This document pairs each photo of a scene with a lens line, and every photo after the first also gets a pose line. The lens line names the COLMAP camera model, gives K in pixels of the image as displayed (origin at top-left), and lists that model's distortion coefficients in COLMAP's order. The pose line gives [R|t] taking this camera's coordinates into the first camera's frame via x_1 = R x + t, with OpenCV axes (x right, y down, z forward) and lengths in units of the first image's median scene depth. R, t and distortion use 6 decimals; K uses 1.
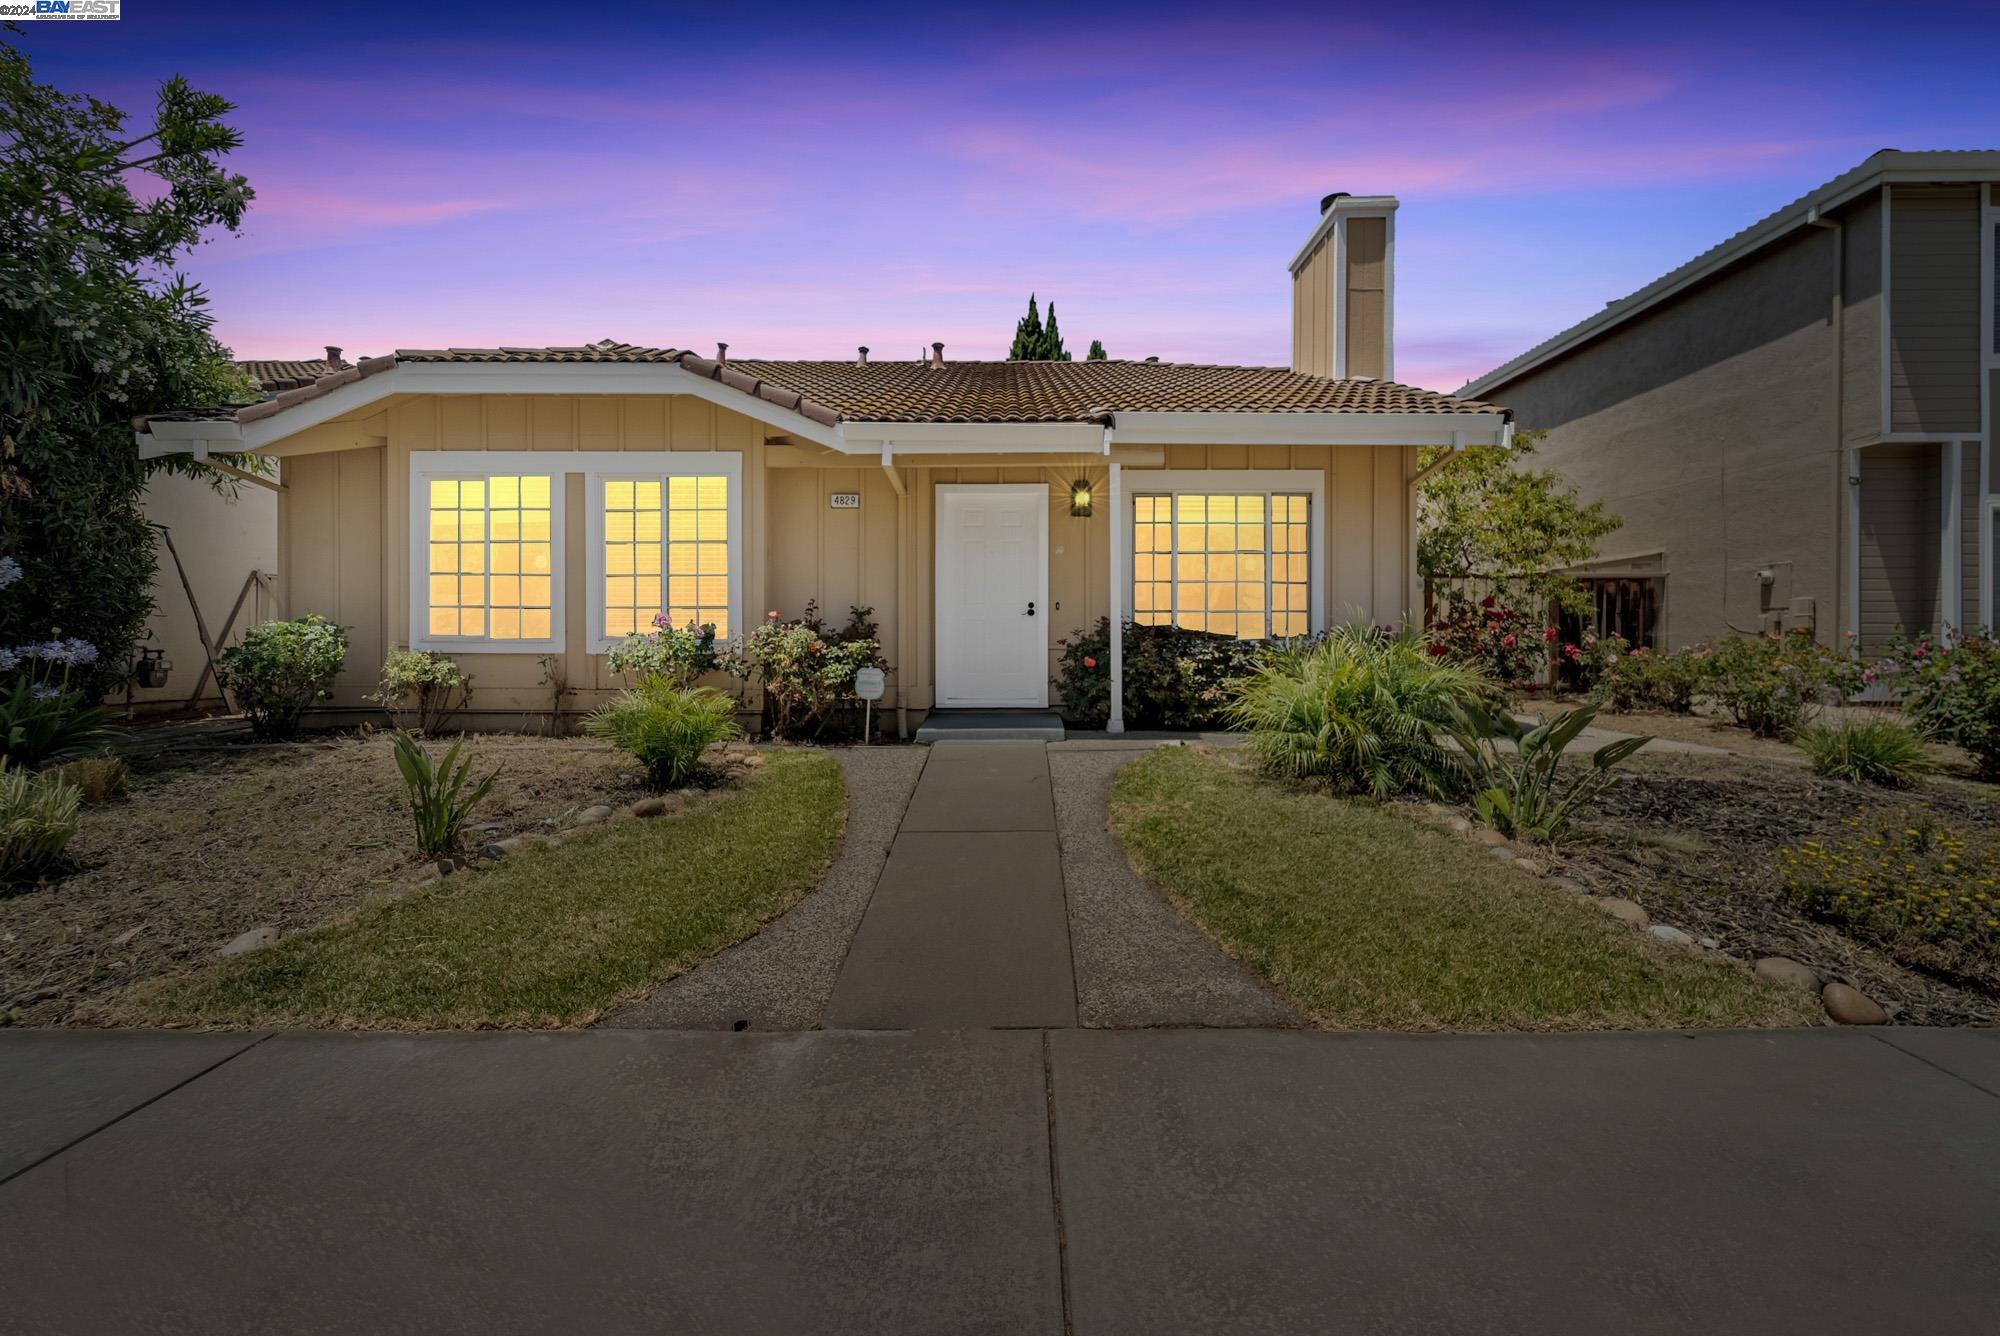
lens RADIAL K [[796.9, 0, 995.7], [0, 796.9, 639.3], [0, 0, 1]] dist [0.001522, 0.000130]
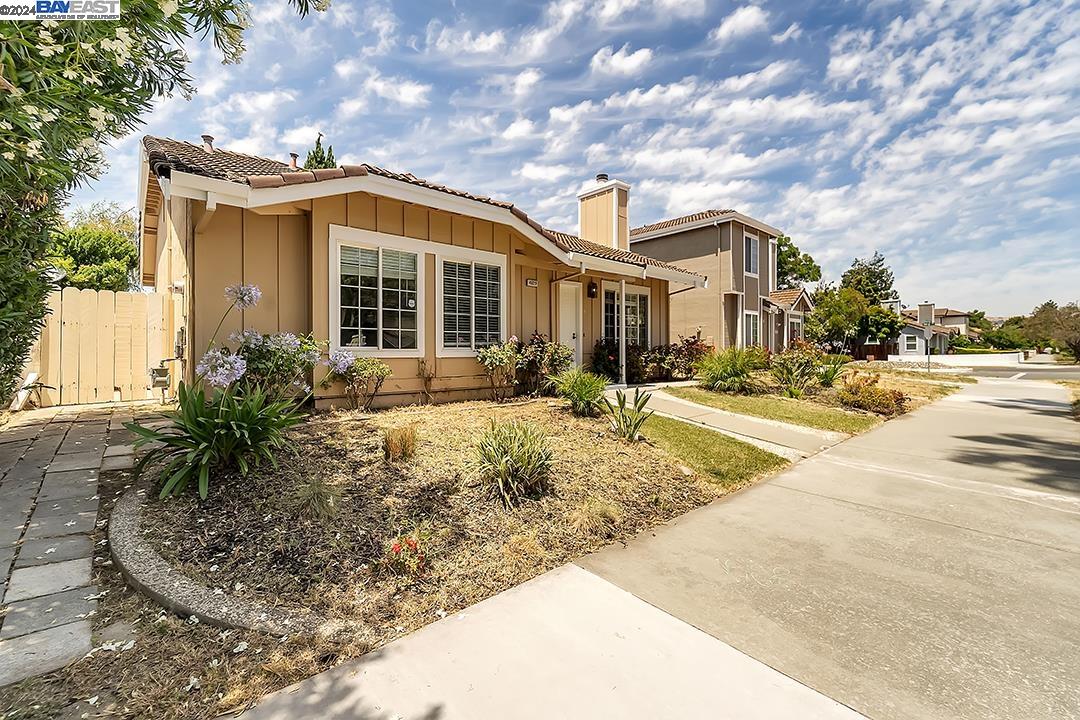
lens RADIAL K [[447.5, 0, 542.8], [0, 447.5, 349.8], [0, 0, 1]] dist [0.002550, 0.000023]
pose [[0.744872, -0.001495, 0.667206, -0.953320], [0.004415, 0.999987, -0.002689, 0.004779], [-0.667193, 0.004949, 0.744869, 0.103233]]
